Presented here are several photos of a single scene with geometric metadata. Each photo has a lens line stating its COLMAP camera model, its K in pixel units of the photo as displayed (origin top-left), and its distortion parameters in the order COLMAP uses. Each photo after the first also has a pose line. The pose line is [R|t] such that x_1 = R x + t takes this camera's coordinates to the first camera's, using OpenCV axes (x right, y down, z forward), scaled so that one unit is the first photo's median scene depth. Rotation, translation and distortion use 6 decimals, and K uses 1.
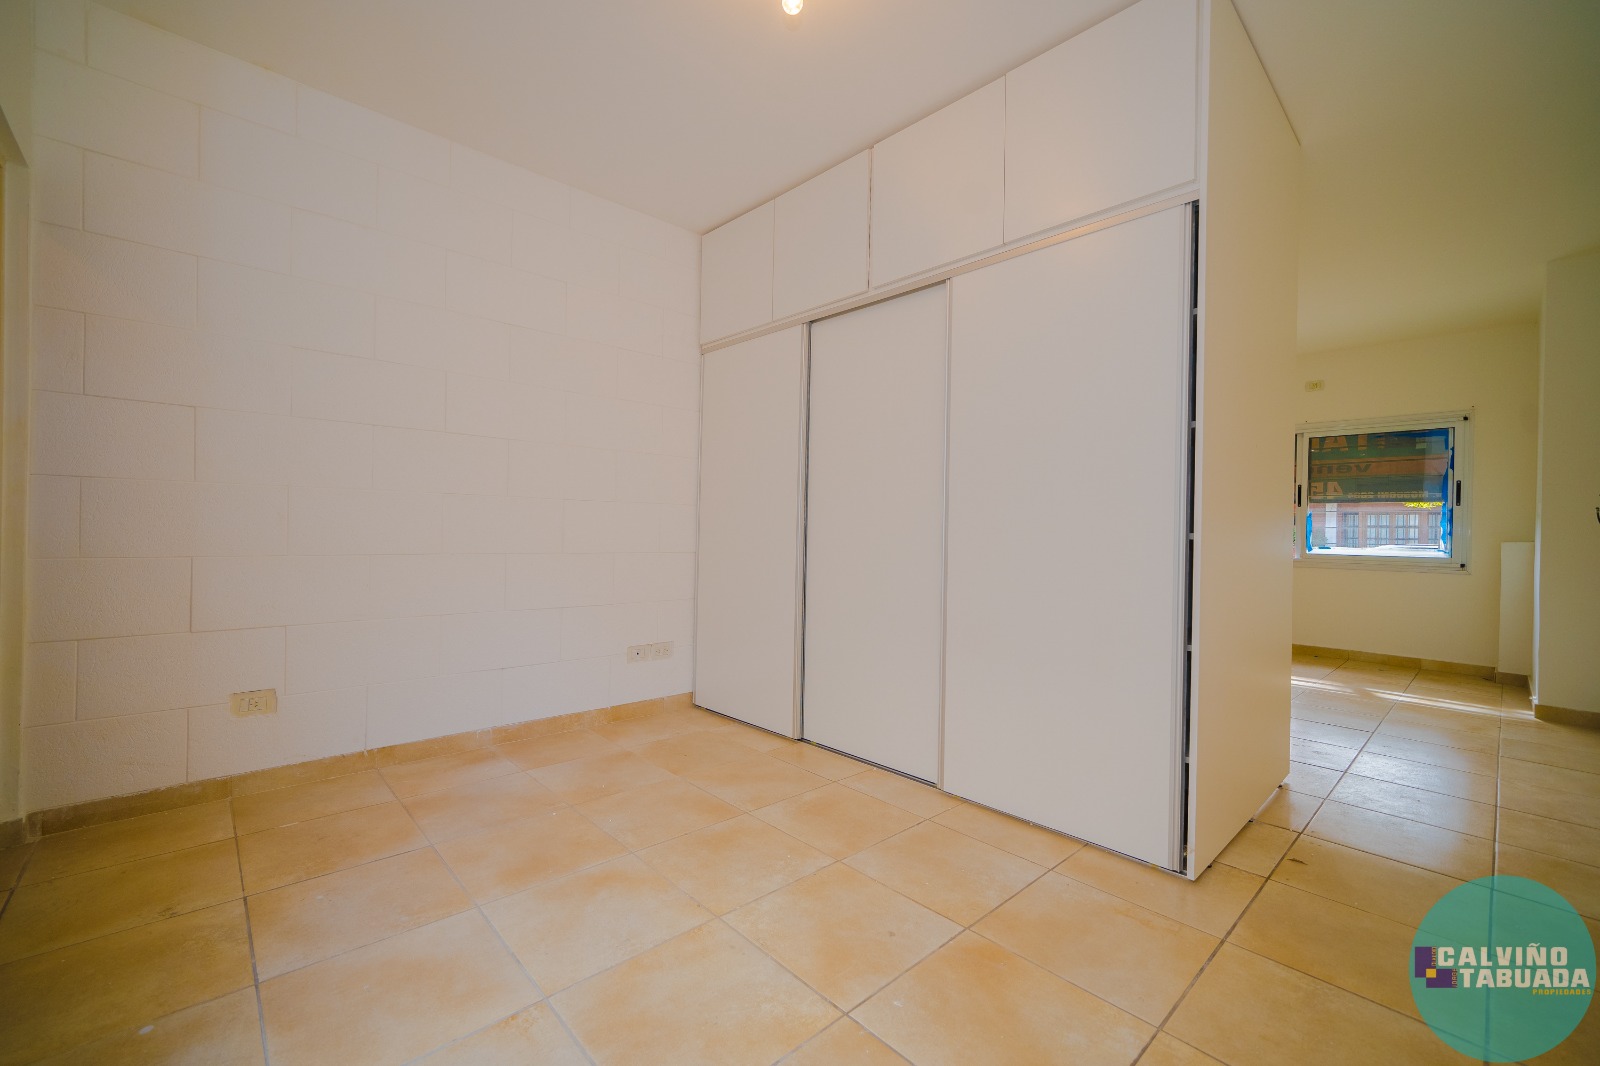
lens RADIAL K [[666.2, 0, 795.8], [0, 666.2, 540.6], [0, 0, 1]] dist [-0.003086, 0.002022]
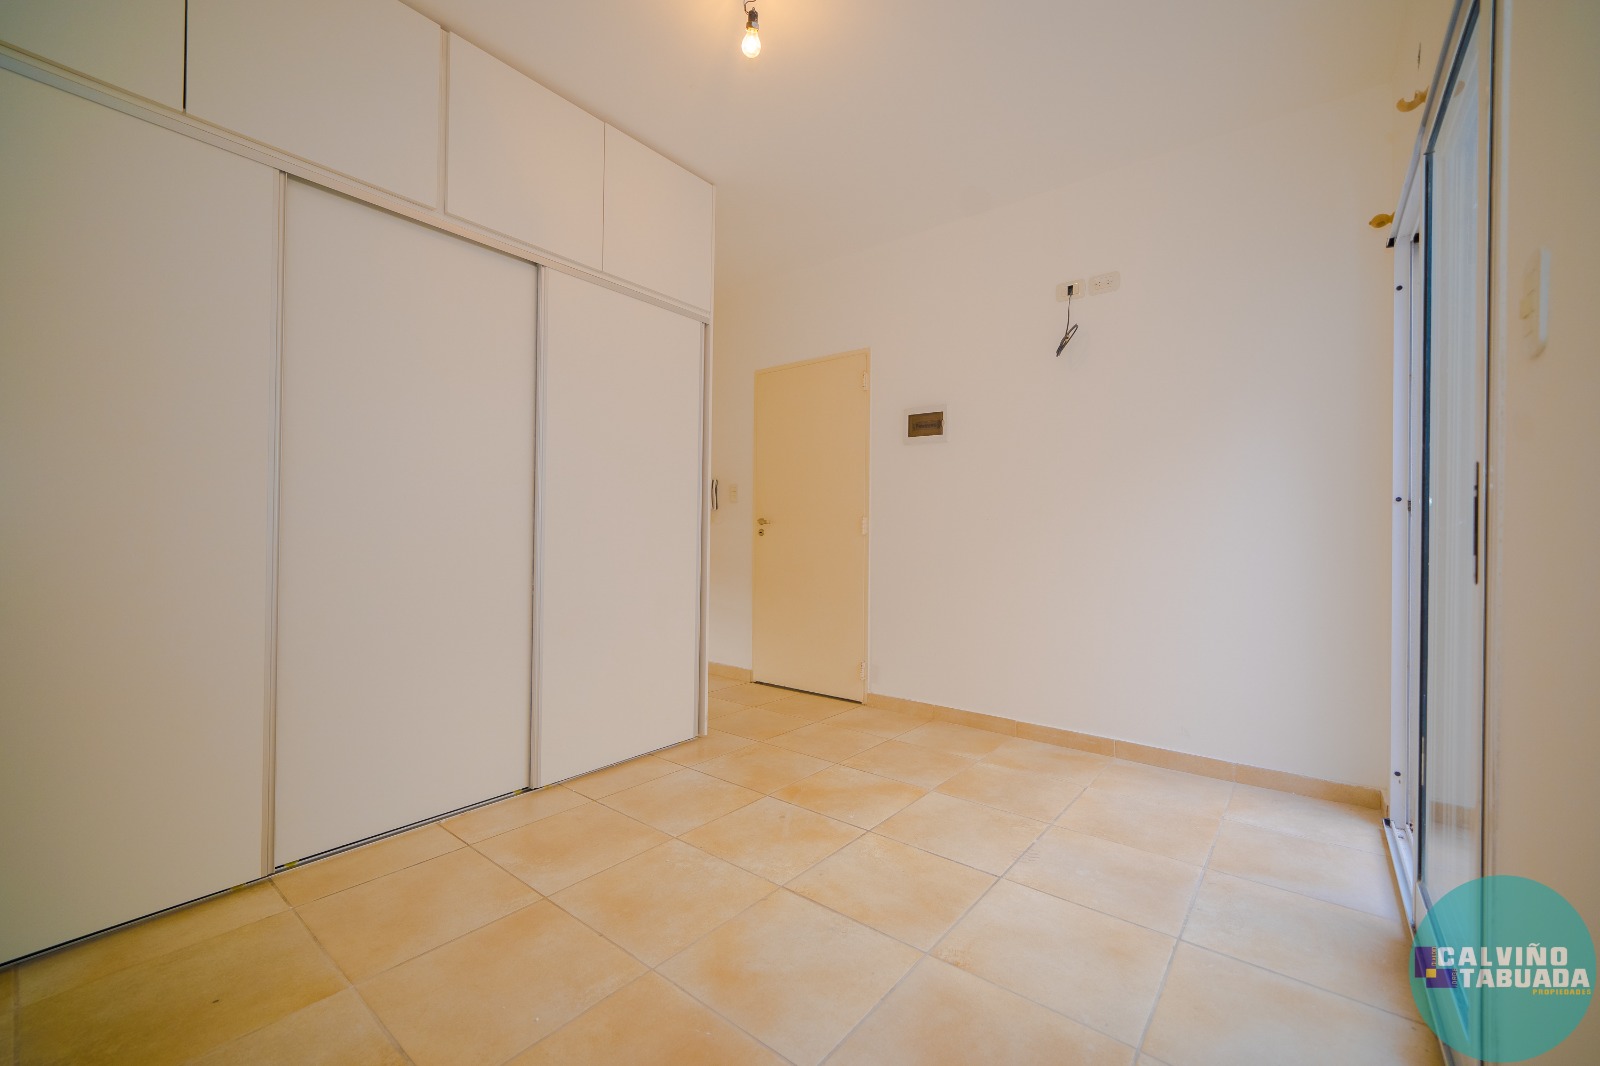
lens RADIAL K [[666.2, 0, 809.4], [0, 666.2, 518.9], [0, 0, 1]] dist [-0.003086, 0.002022]
pose [[-0.166306, -0.004071, 0.986066, -0.469653], [-0.002042, 0.999991, 0.003784, -0.012228], [-0.986072, -0.001384, -0.166313, 0.452187]]
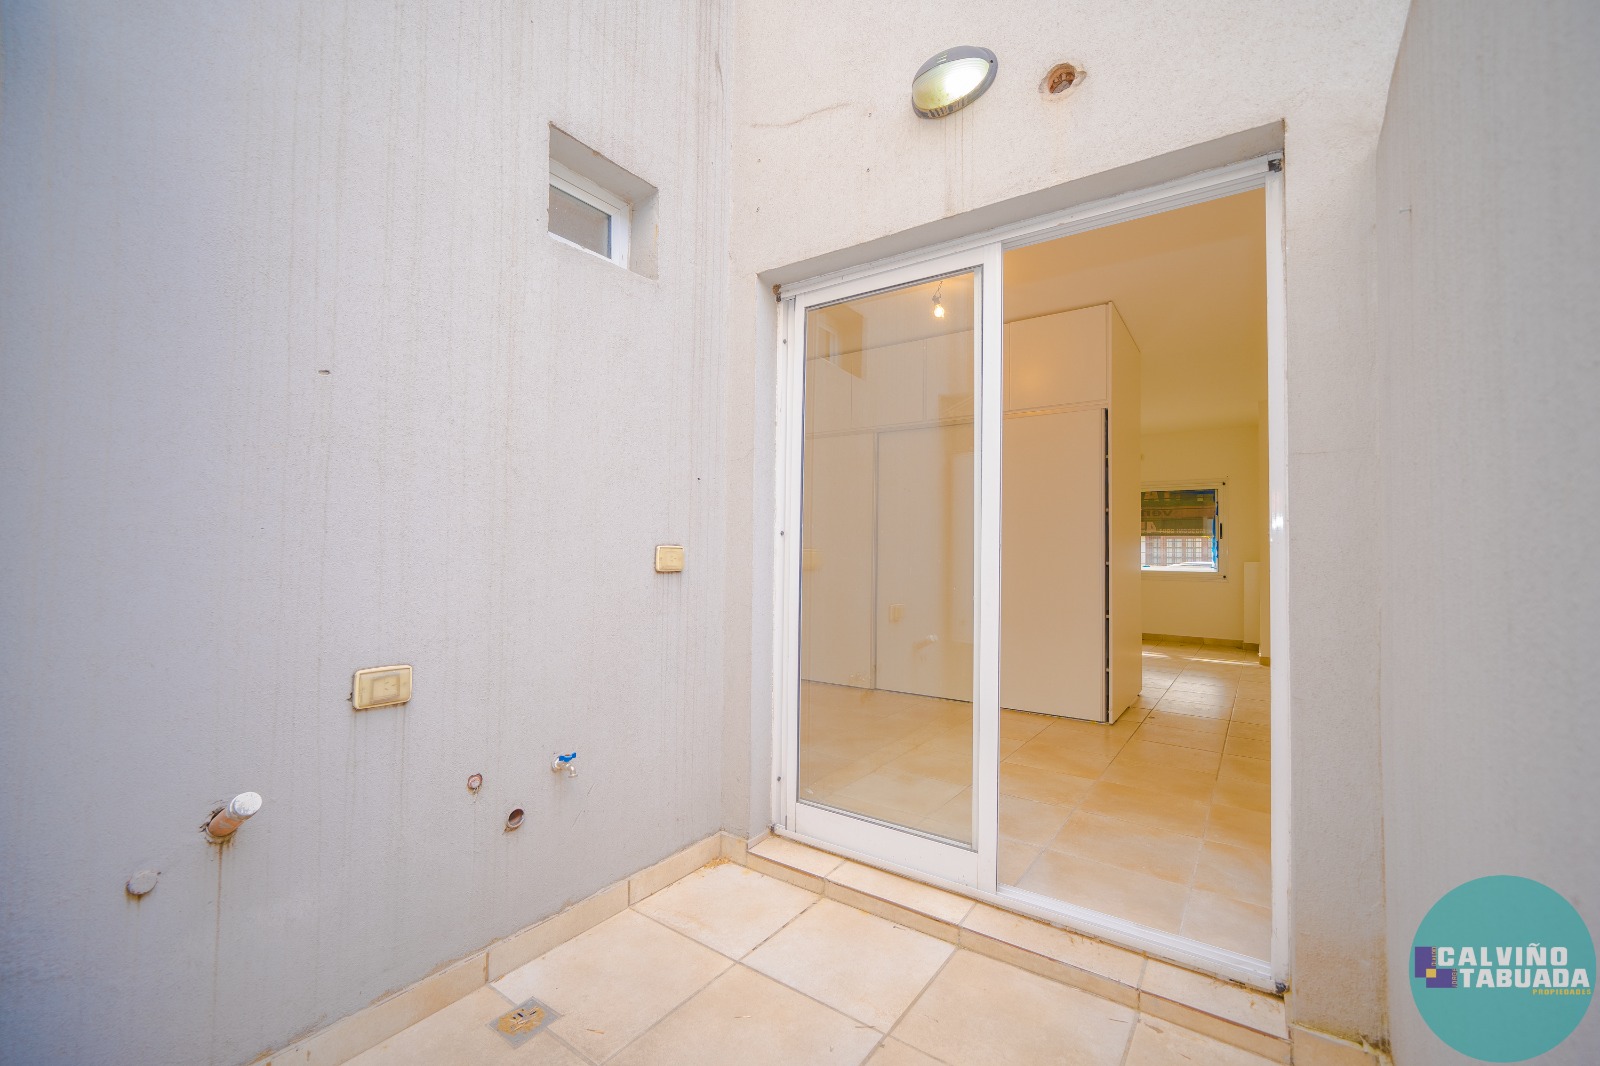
lens RADIAL K [[666.2, 0, 806.7], [0, 666.2, 566.1], [0, 0, 1]] dist [-0.003086, 0.002022]
pose [[0.976725, -0.020767, 0.213487, -0.364073], [0.021422, 0.999770, -0.000754, -0.008516], [-0.213422, 0.005310, 0.976946, -0.399210]]
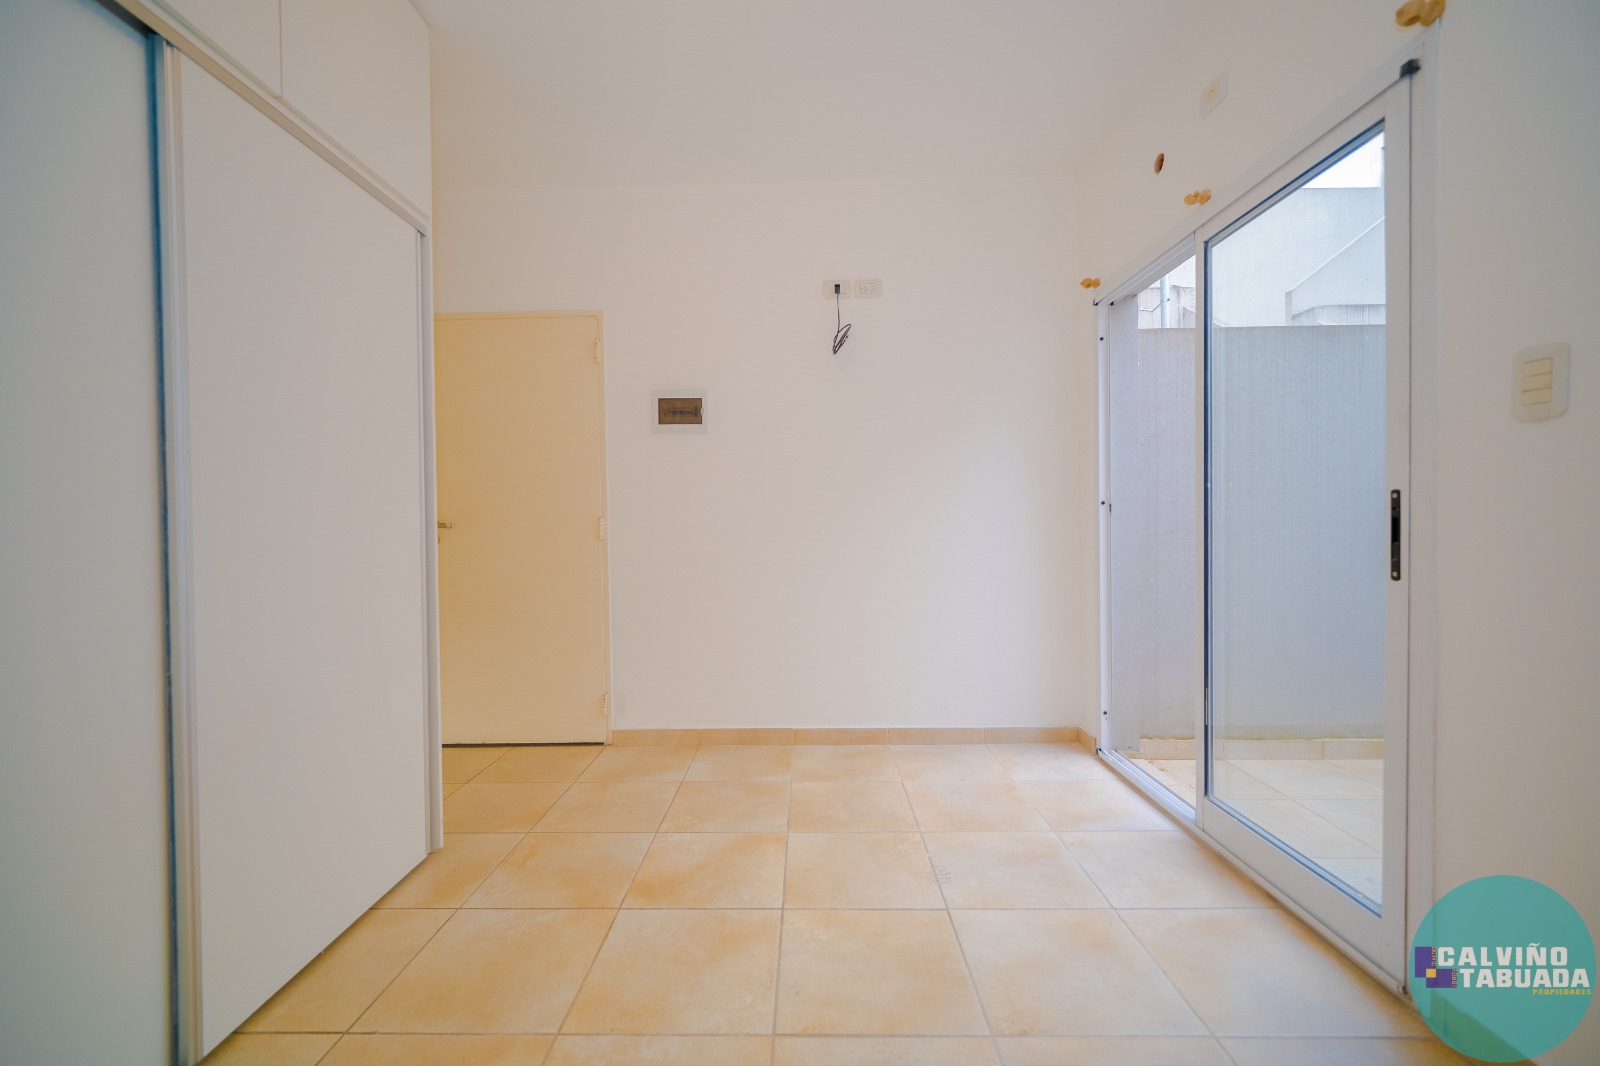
lens RADIAL K [[666.2, 0, 817.5], [0, 666.2, 529.0], [0, 0, 1]] dist [-0.003086, 0.002022]
pose [[-0.738448, -0.024821, 0.673854, -0.269530], [0.001665, 0.999252, 0.038631, -0.027821], [-0.674309, 0.029649, -0.737854, 0.611127]]
